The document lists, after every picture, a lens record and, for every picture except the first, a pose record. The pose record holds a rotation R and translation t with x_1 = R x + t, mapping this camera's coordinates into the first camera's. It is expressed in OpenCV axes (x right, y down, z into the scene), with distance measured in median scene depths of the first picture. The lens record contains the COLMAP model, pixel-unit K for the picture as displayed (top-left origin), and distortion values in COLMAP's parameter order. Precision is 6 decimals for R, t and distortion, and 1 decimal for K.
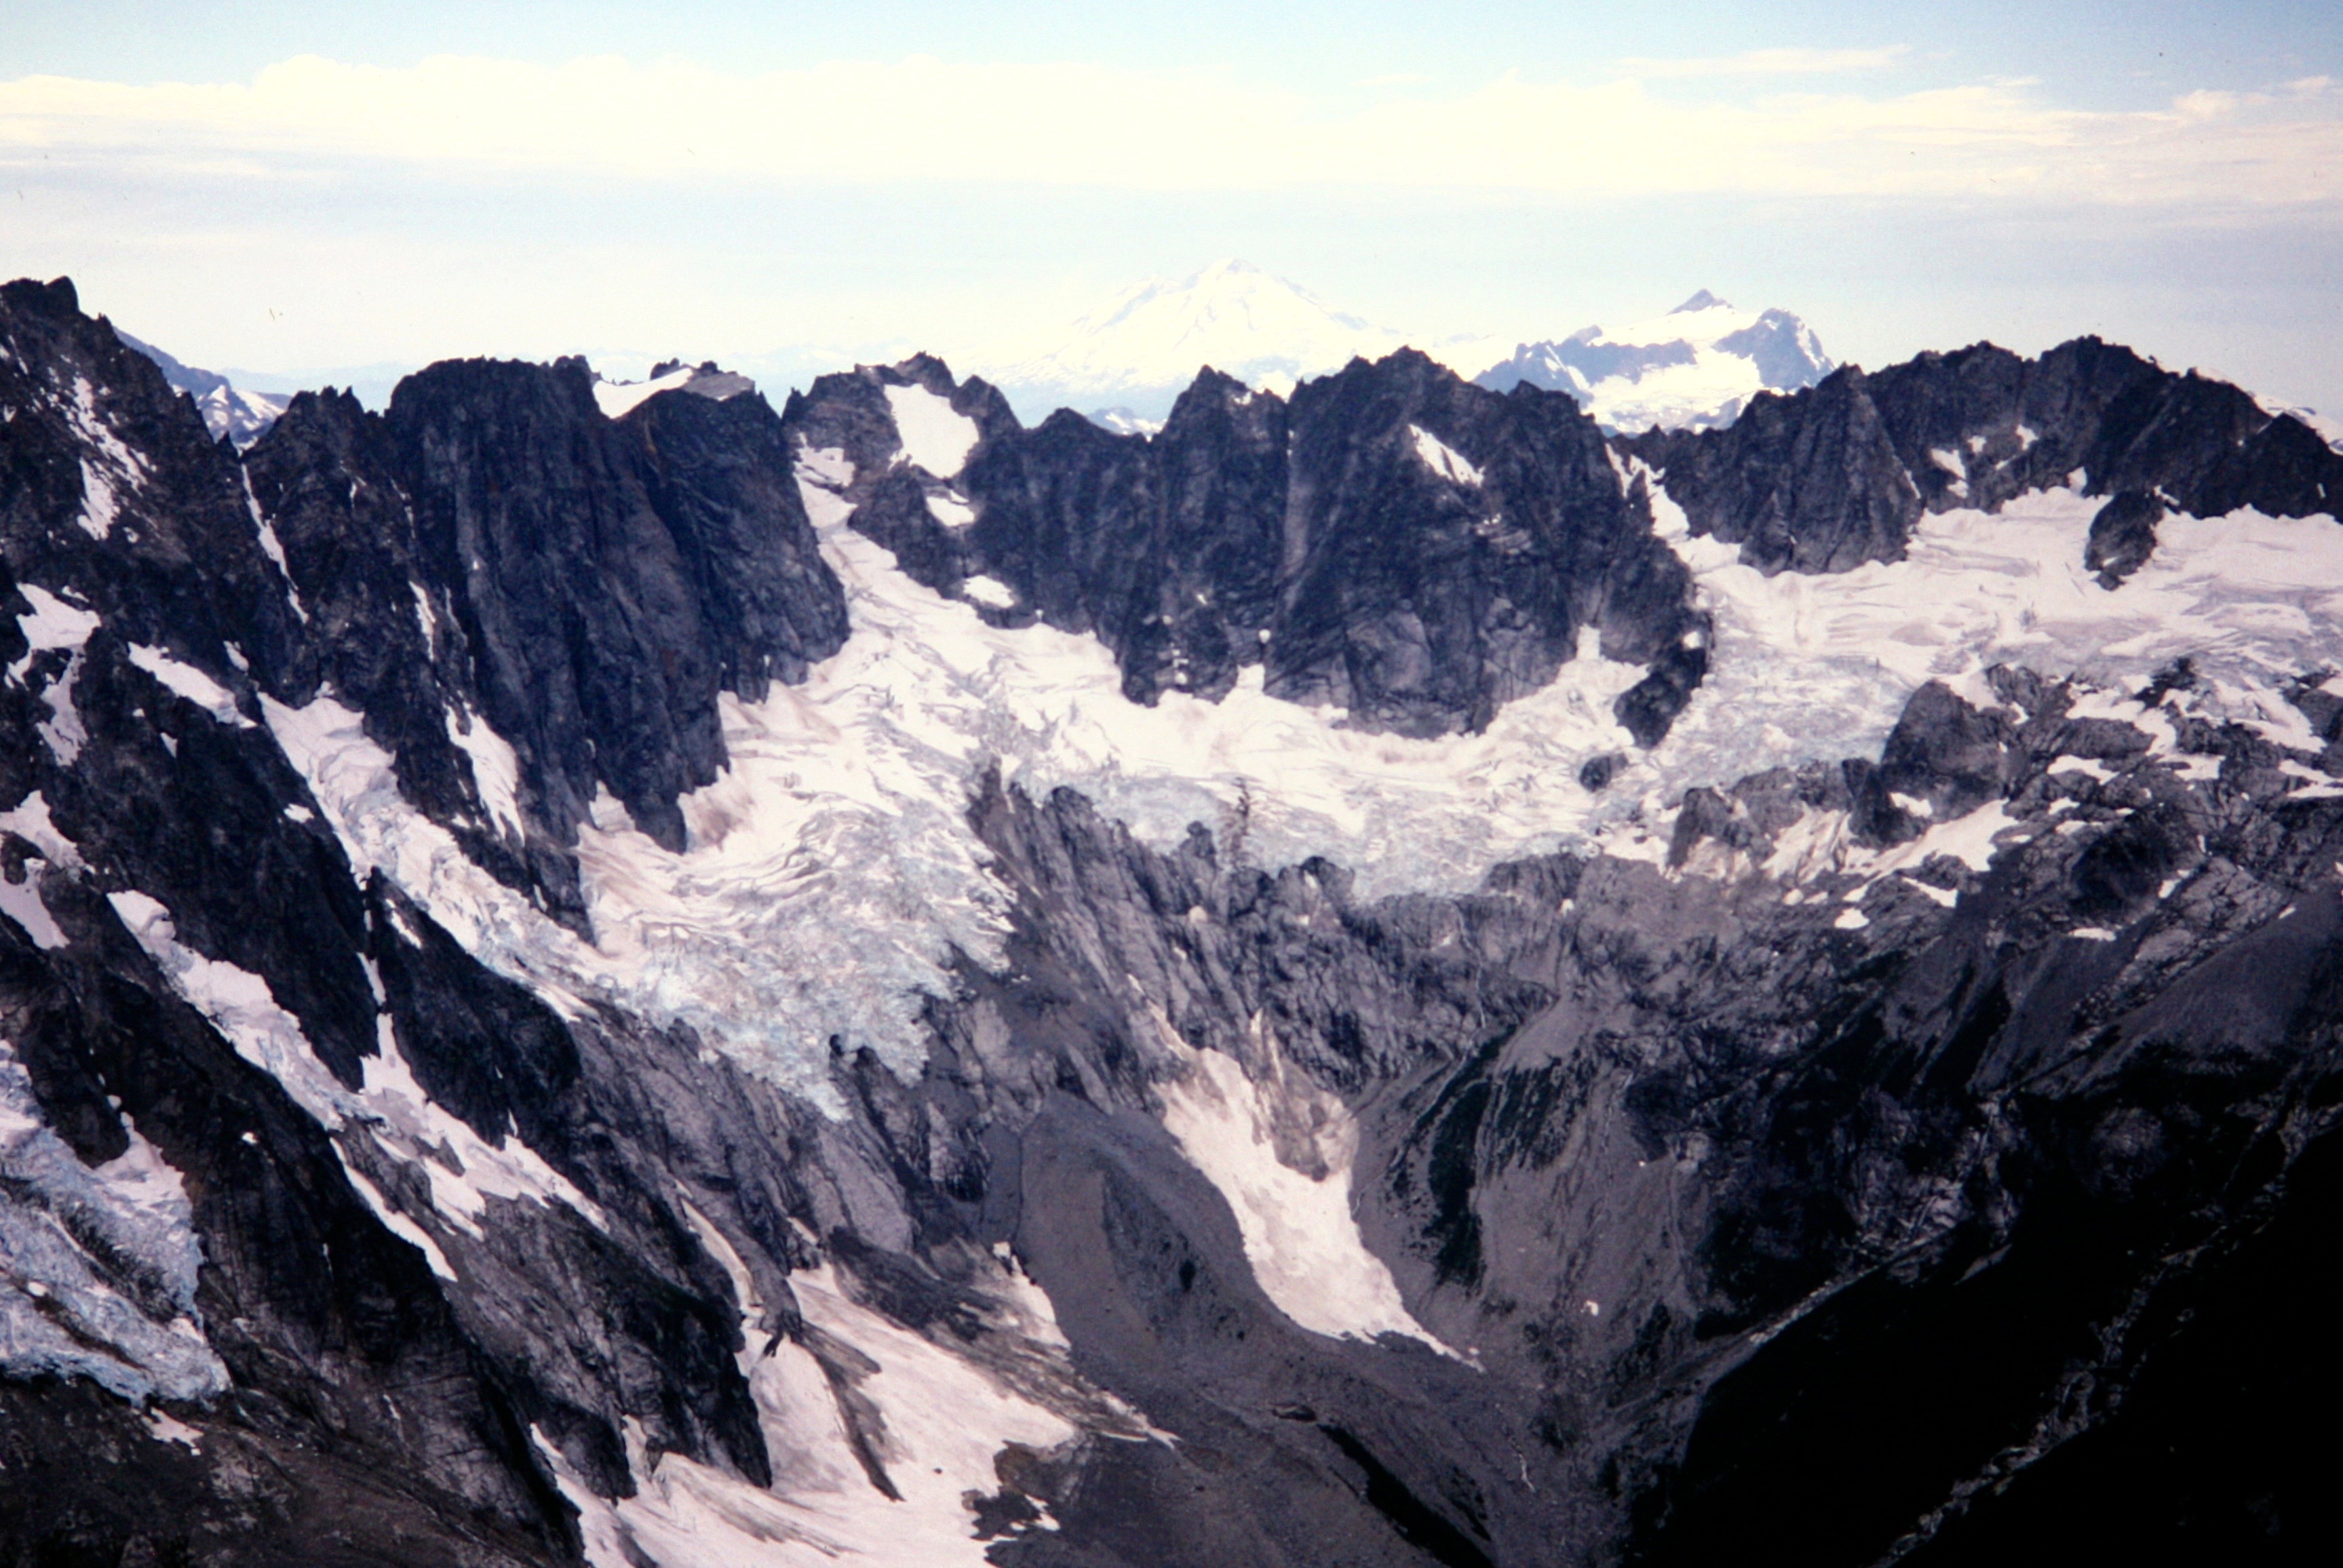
lens RADIAL K [[3034.8, 0, 1223.1], [0, 3034.8, 769.2], [0, 0, 1]] dist [0.172521, -0.451636]
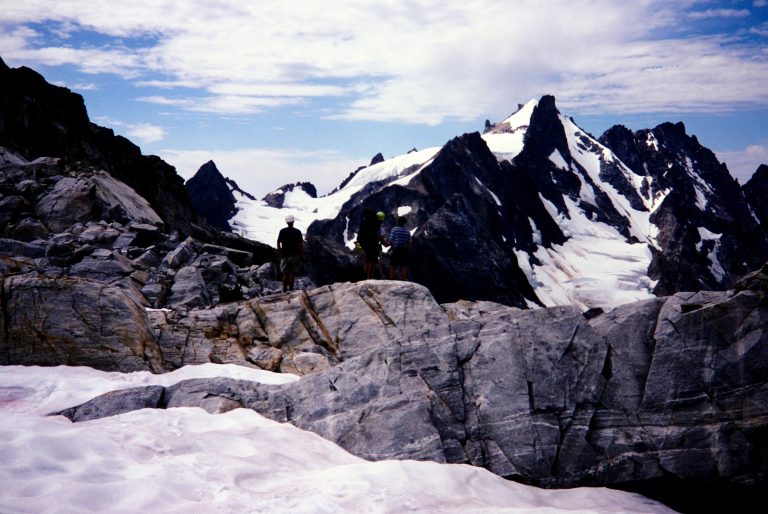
lens RADIAL K [[994.9, 0, 400.9], [0, 994.9, 252.1], [0, 0, 1]] dist [0.172521, -0.451636]
pose [[0.886511, -0.000592, -0.462707, -0.189946], [-0.056956, 0.992255, -0.110392, 0.068772], [0.459188, 0.124217, 0.879611, 0.123594]]
